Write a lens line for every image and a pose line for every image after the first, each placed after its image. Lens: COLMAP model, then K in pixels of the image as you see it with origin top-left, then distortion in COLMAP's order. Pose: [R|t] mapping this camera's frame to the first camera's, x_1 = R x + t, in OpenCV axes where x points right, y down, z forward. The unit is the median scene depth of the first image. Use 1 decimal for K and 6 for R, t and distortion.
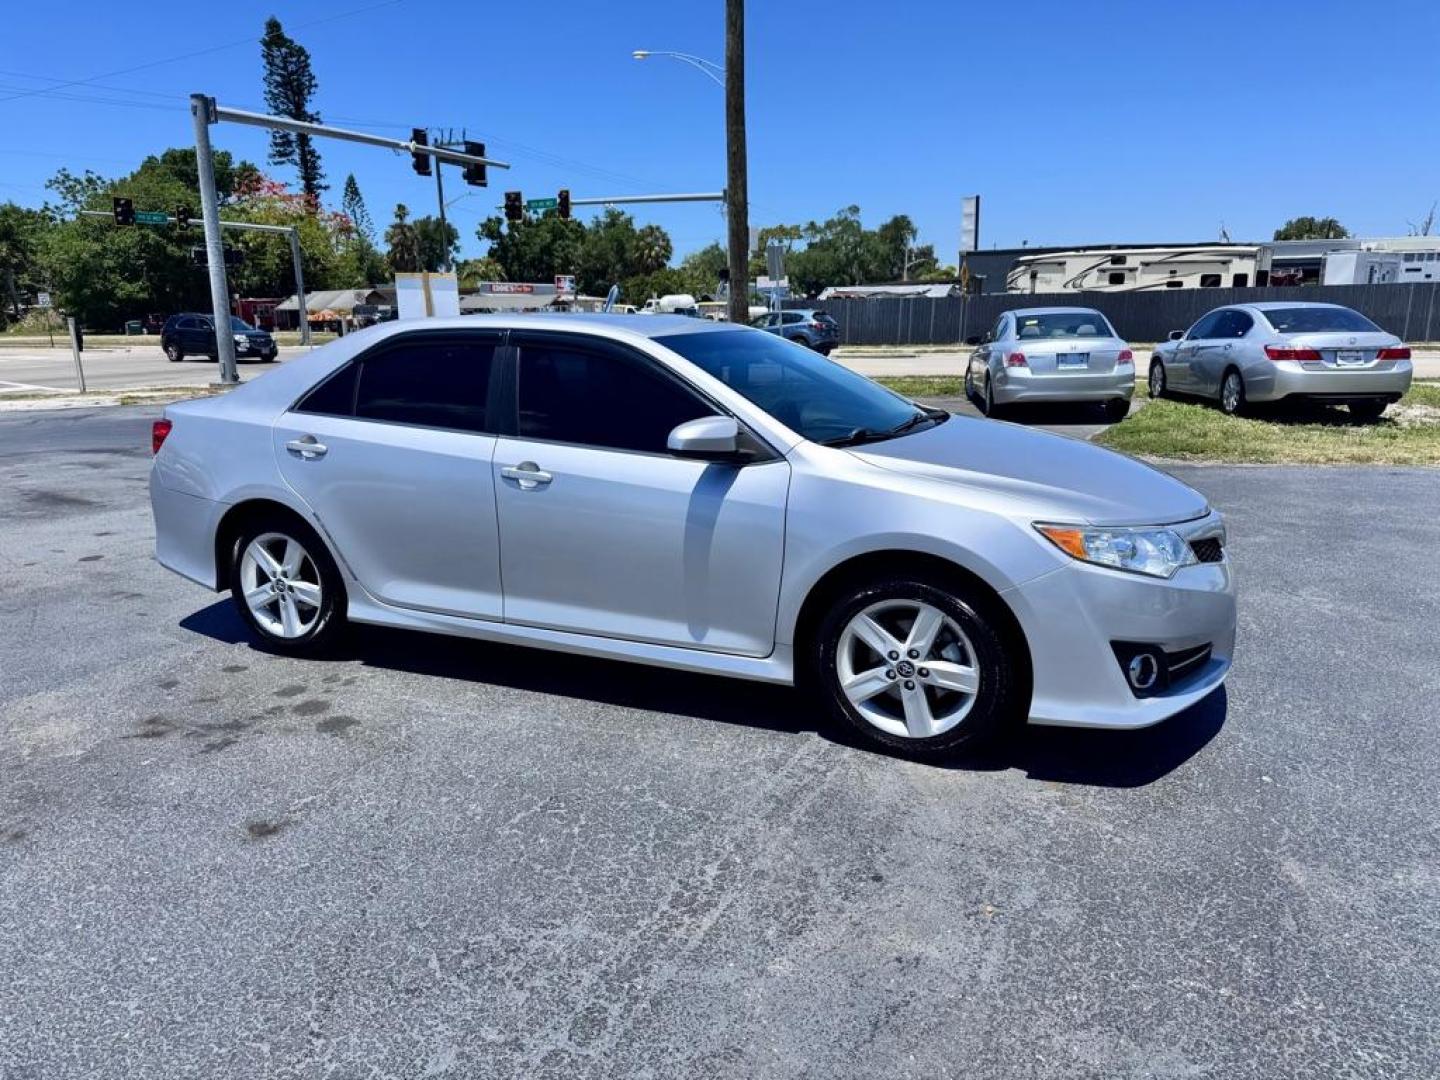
lens RADIAL K [[1015.1, 0, 712.7], [0, 1015.1, 552.8], [0, 0, 1]] dist [0.036432, -0.043242]
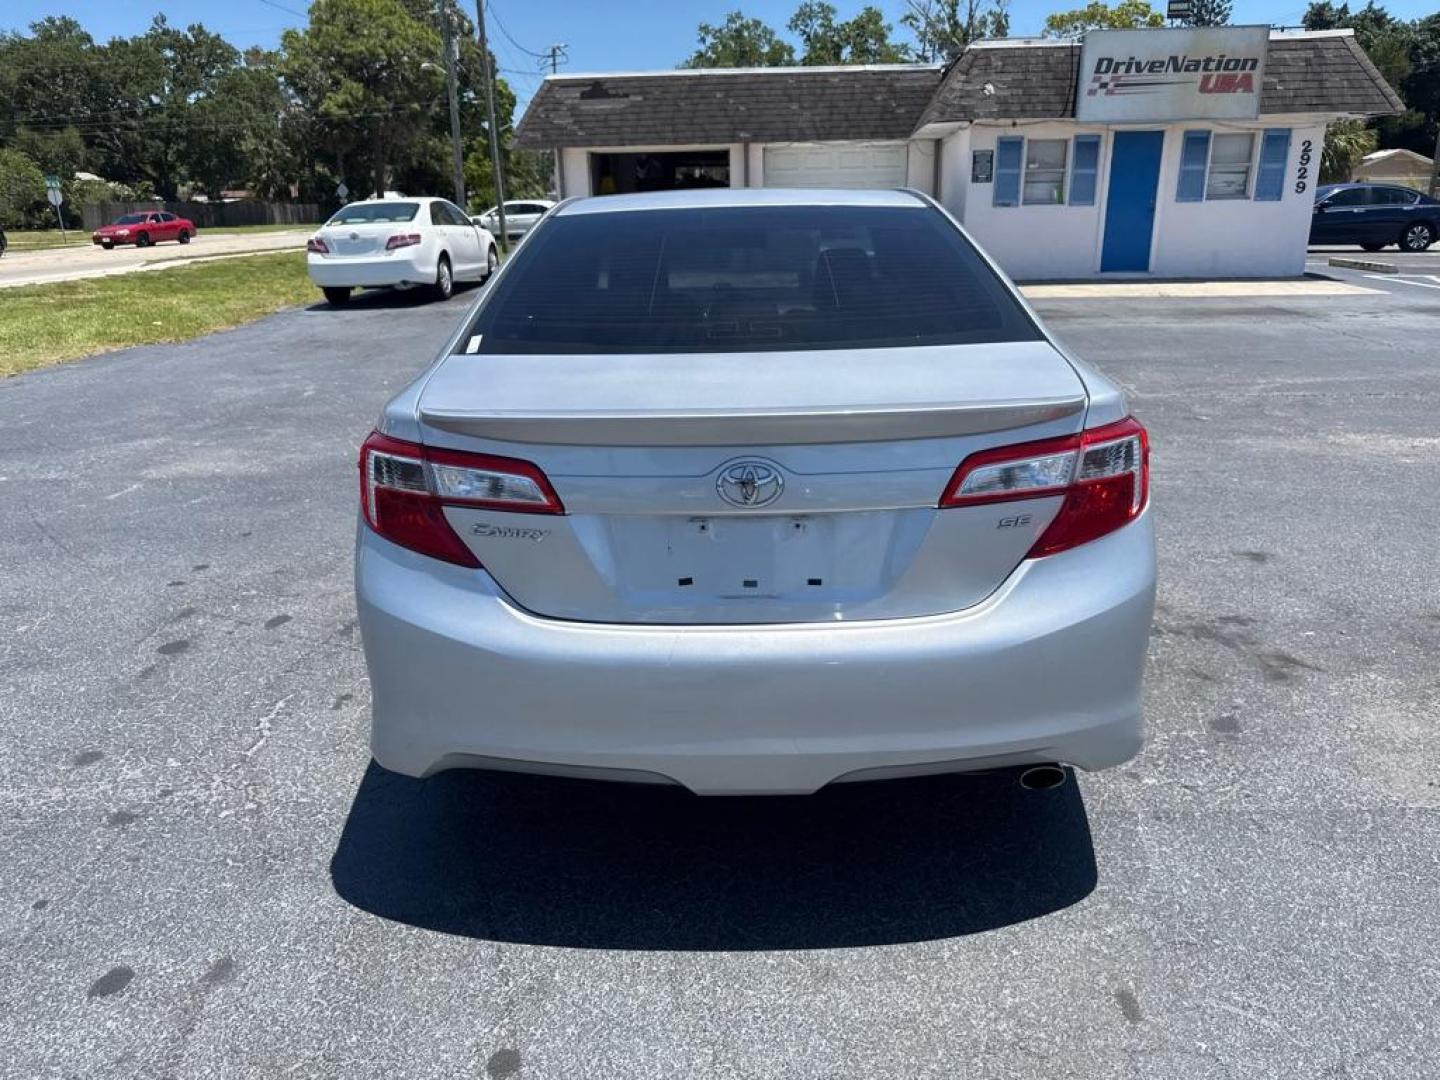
lens RADIAL K [[1015.1, 0, 710.6], [0, 1015.1, 512.4], [0, 0, 1]] dist [0.036432, -0.043242]
pose [[-0.400436, -0.240774, 0.884126, -0.995935], [0.239053, 0.903999, 0.354457, -0.332567], [-0.884593, 0.353290, -0.304436, 1.511262]]
